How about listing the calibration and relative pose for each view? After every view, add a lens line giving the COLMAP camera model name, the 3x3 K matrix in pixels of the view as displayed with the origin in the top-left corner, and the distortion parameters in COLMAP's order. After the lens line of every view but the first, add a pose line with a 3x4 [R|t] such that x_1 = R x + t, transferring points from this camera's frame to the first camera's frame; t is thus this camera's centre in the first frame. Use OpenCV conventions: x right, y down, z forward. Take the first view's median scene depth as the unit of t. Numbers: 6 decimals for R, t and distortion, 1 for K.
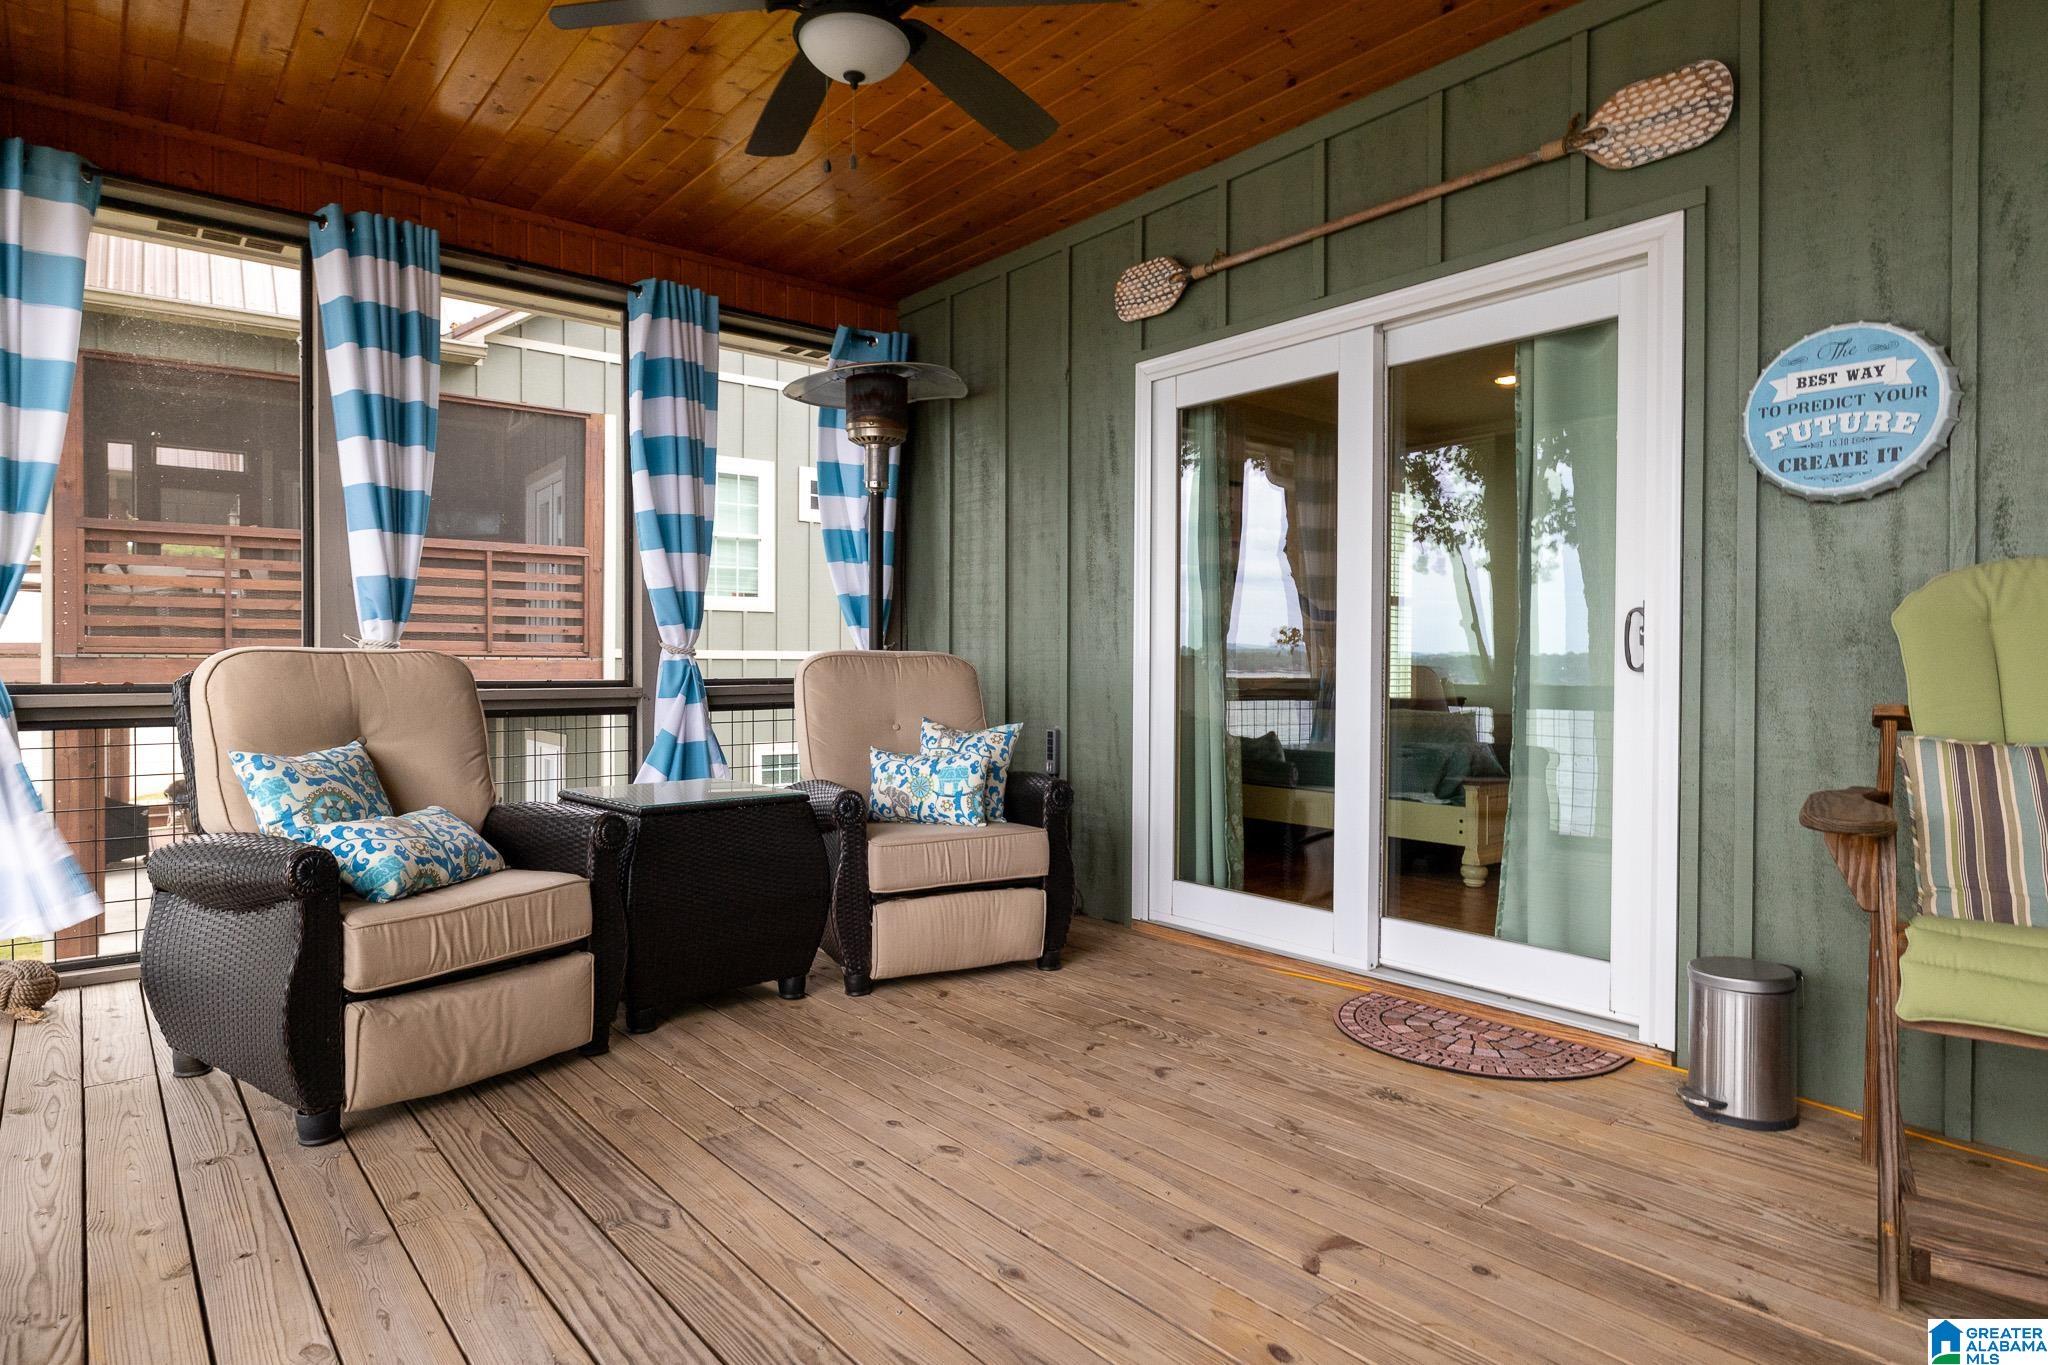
lens RADIAL K [[1104.3, 0, 1021.9], [0, 1104.3, 670.5], [0, 0, 1]] dist [-0.000589, 0.000571]
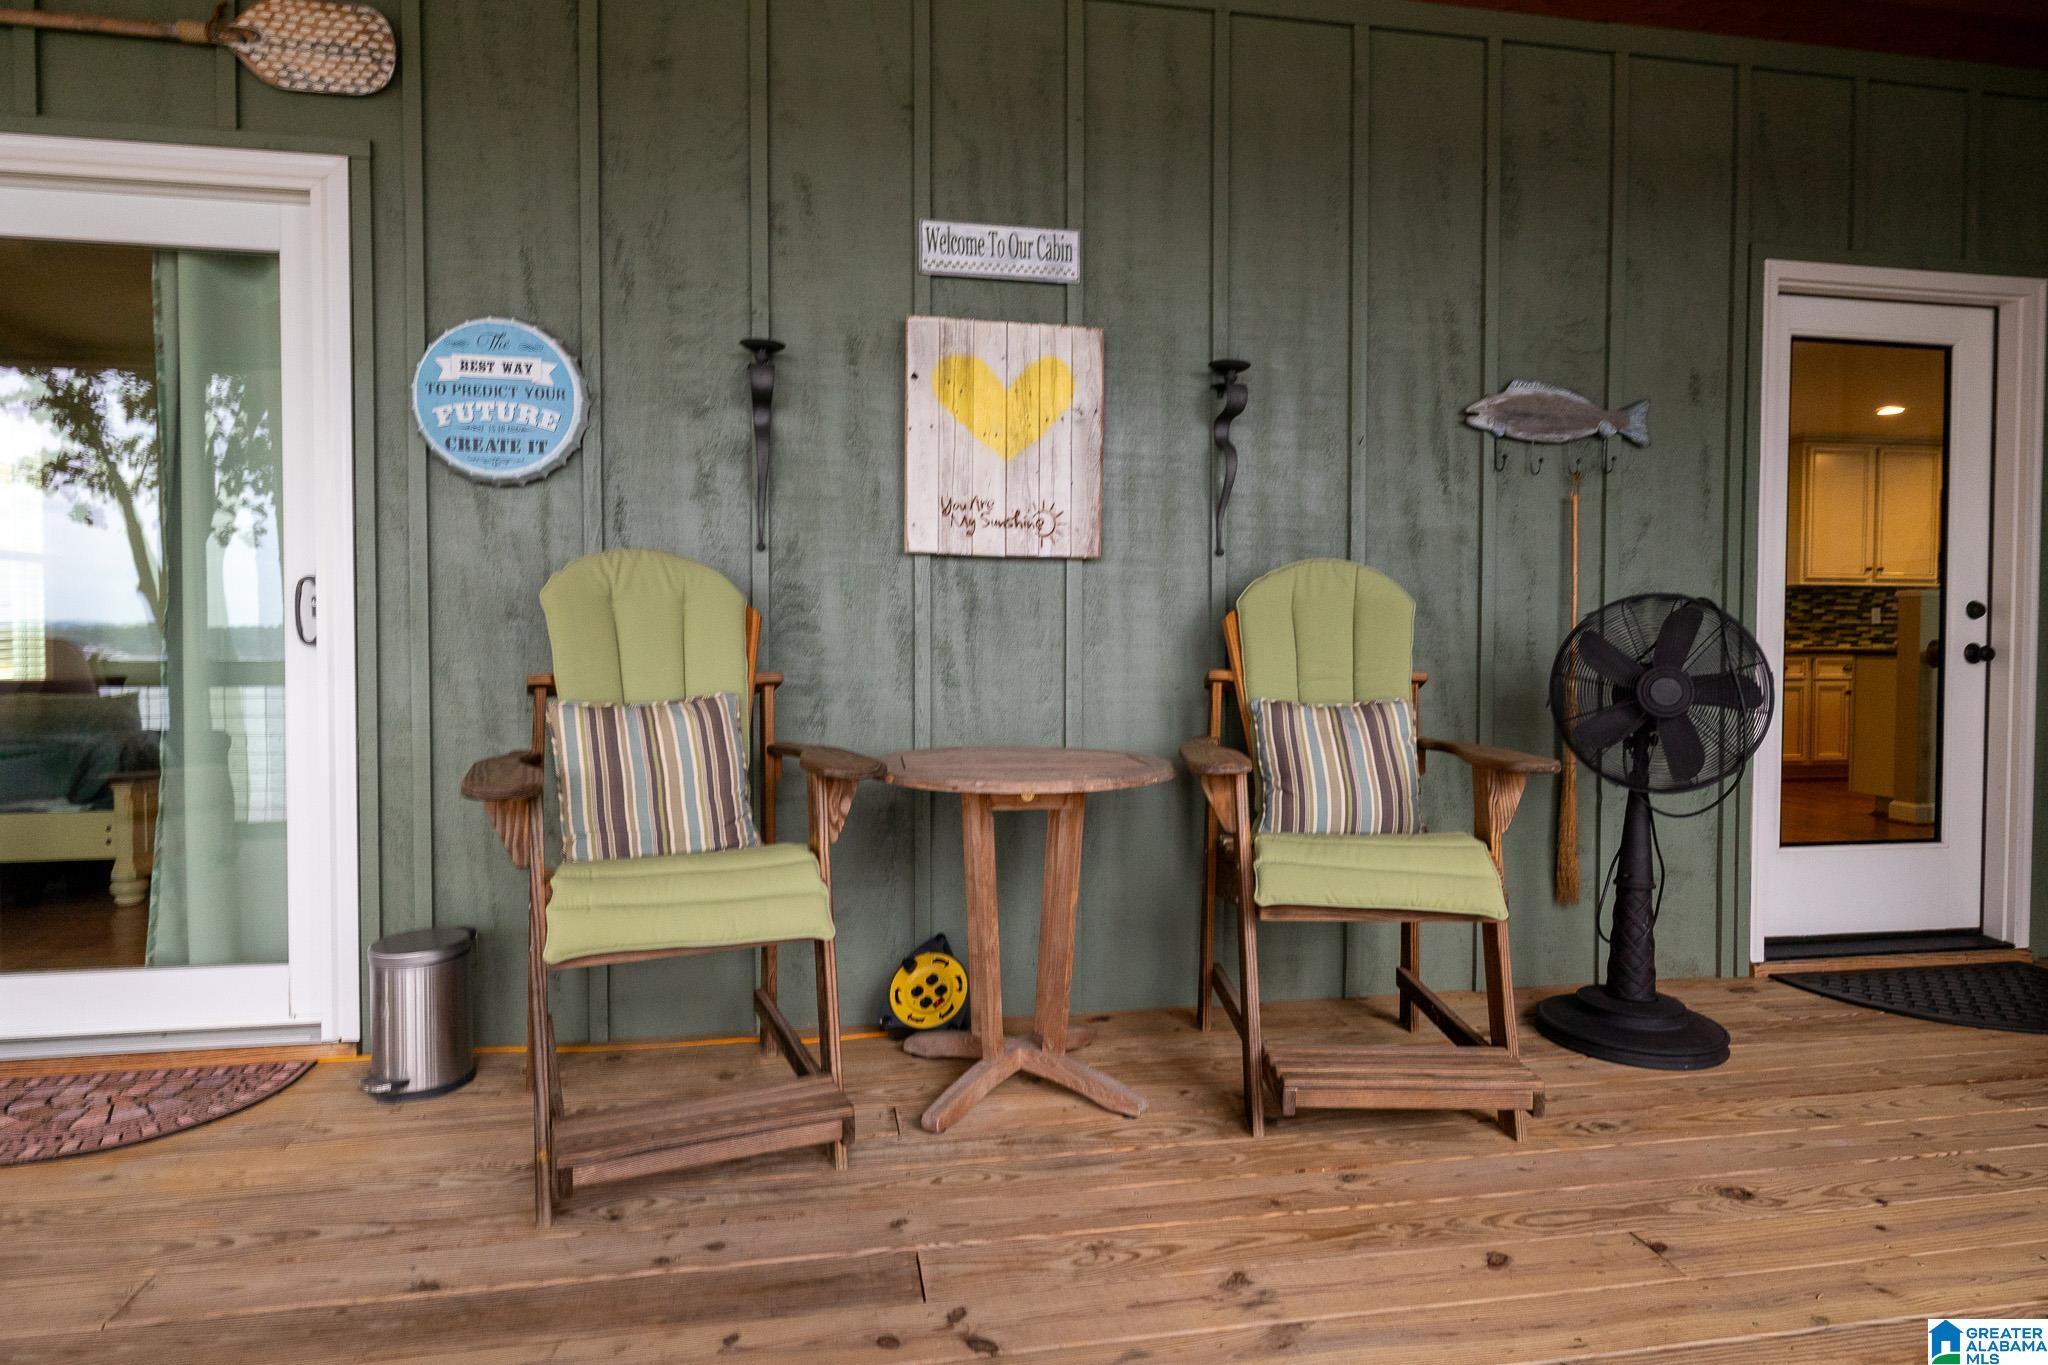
lens RADIAL K [[1104.3, 0, 1021.9], [0, 1104.3, 670.5], [0, 0, 1]] dist [-0.000589, 0.000571]
pose [[0.484440, -0.028540, 0.874359, 0.046049], [0.006306, 0.999556, 0.029133, -0.001422], [-0.874802, -0.008600, 0.484405, 0.038092]]
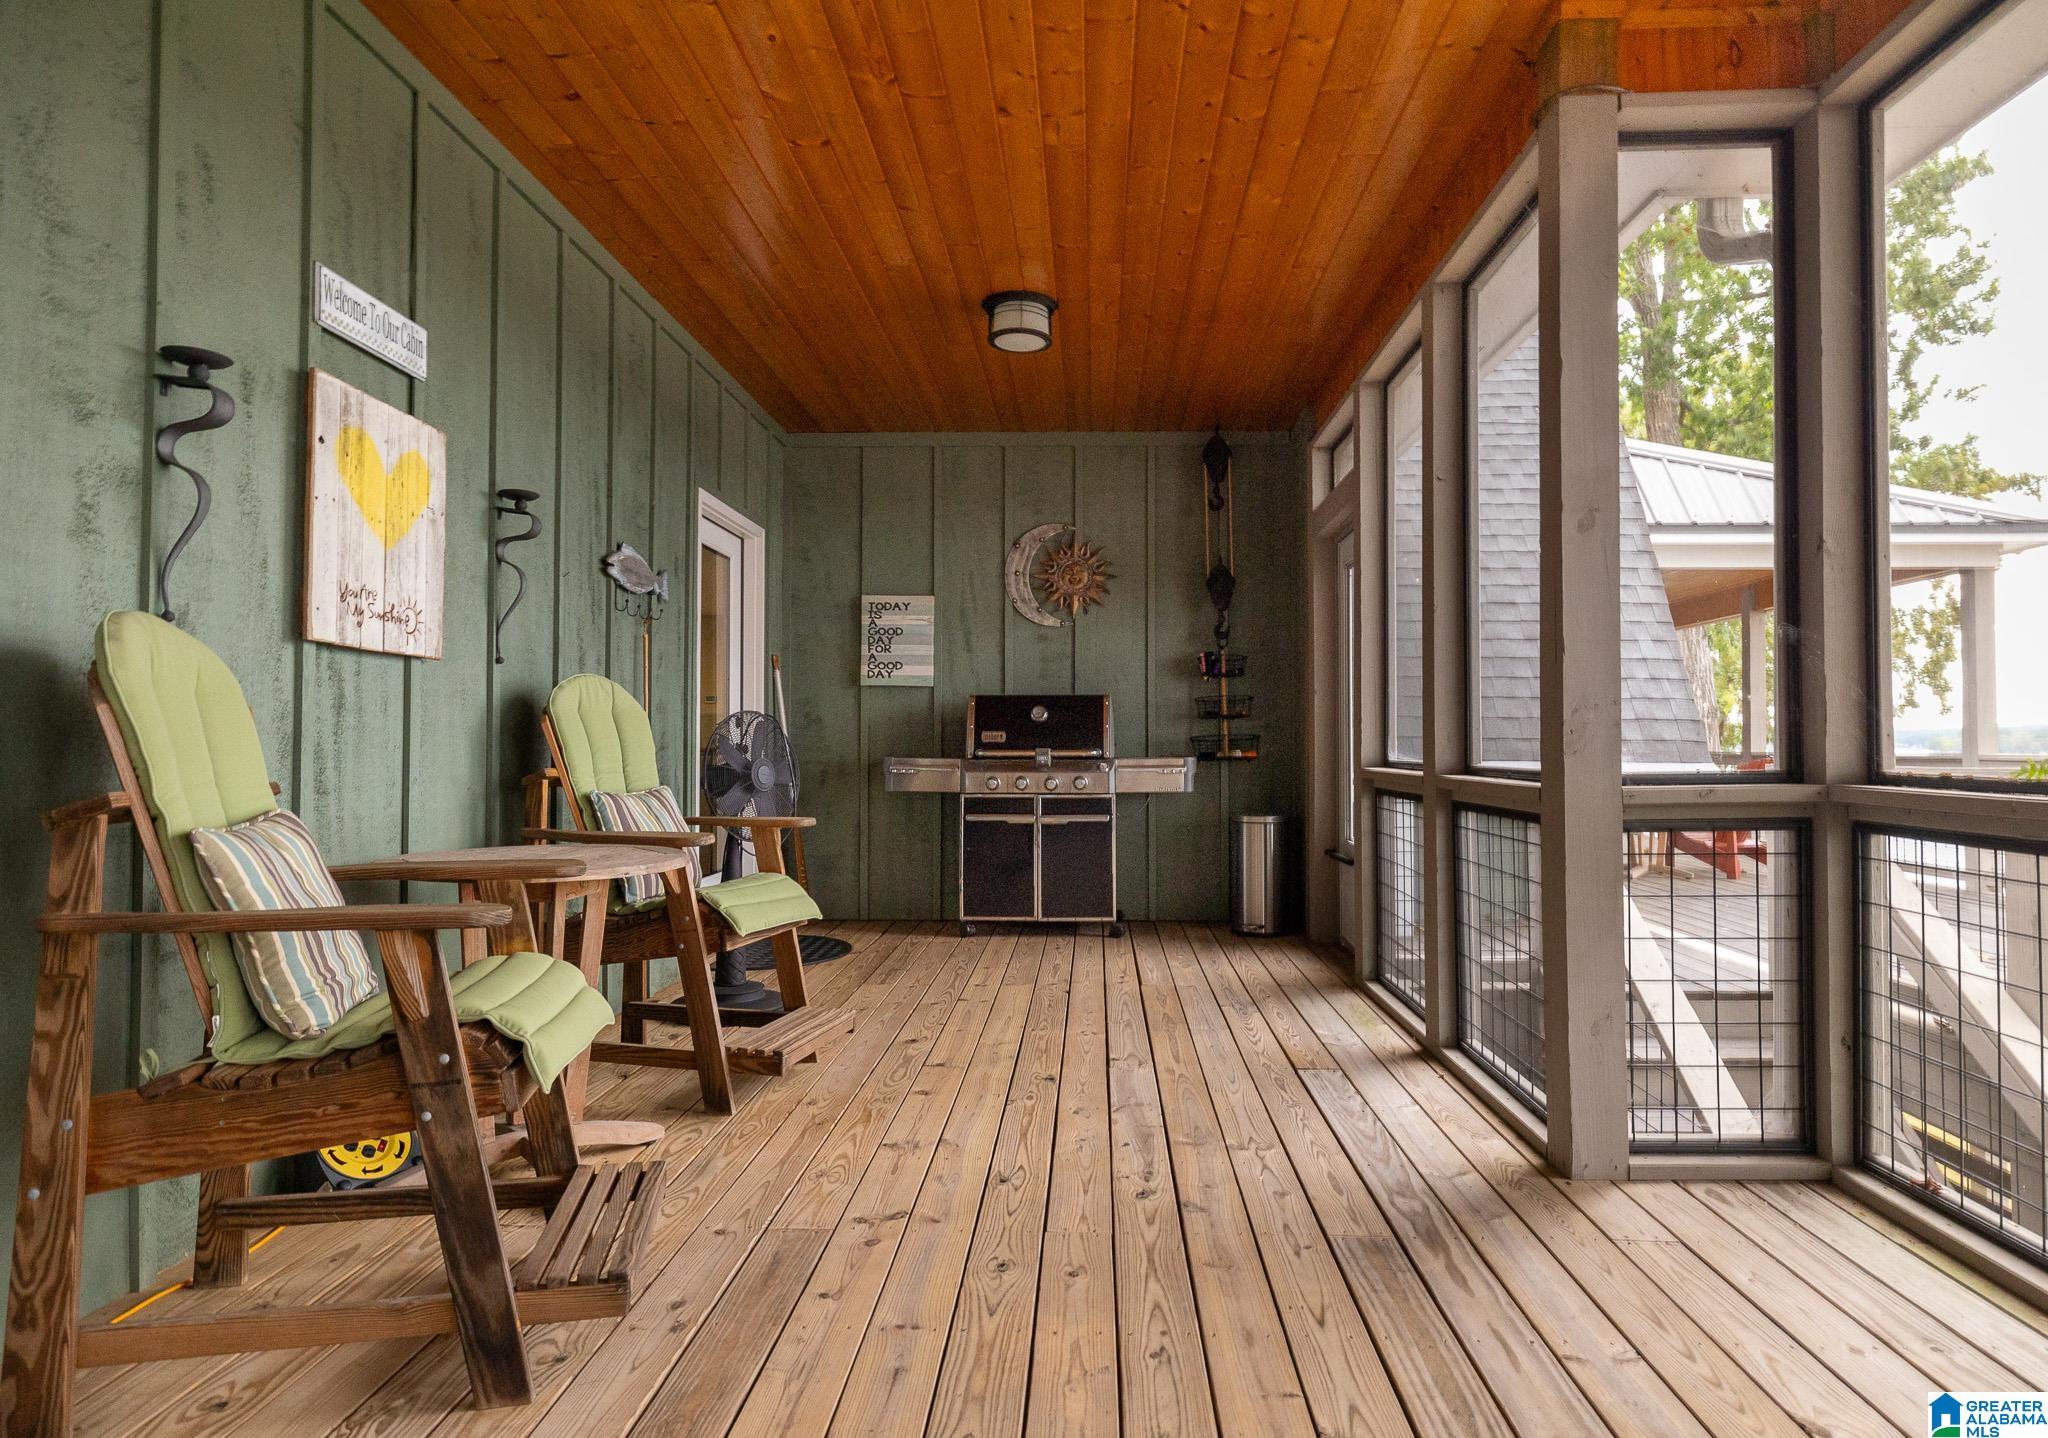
lens RADIAL K [[1166.1, 0, 1024.0], [0, 1166.1, 719.0], [0, 0, 1]] dist [0.001653, 0.000520]
pose [[-0.743811, 0.012308, 0.668276, -0.150560], [0.004879, 0.999904, -0.012984, -0.003922], [-0.668372, -0.006397, -0.743800, 0.947658]]
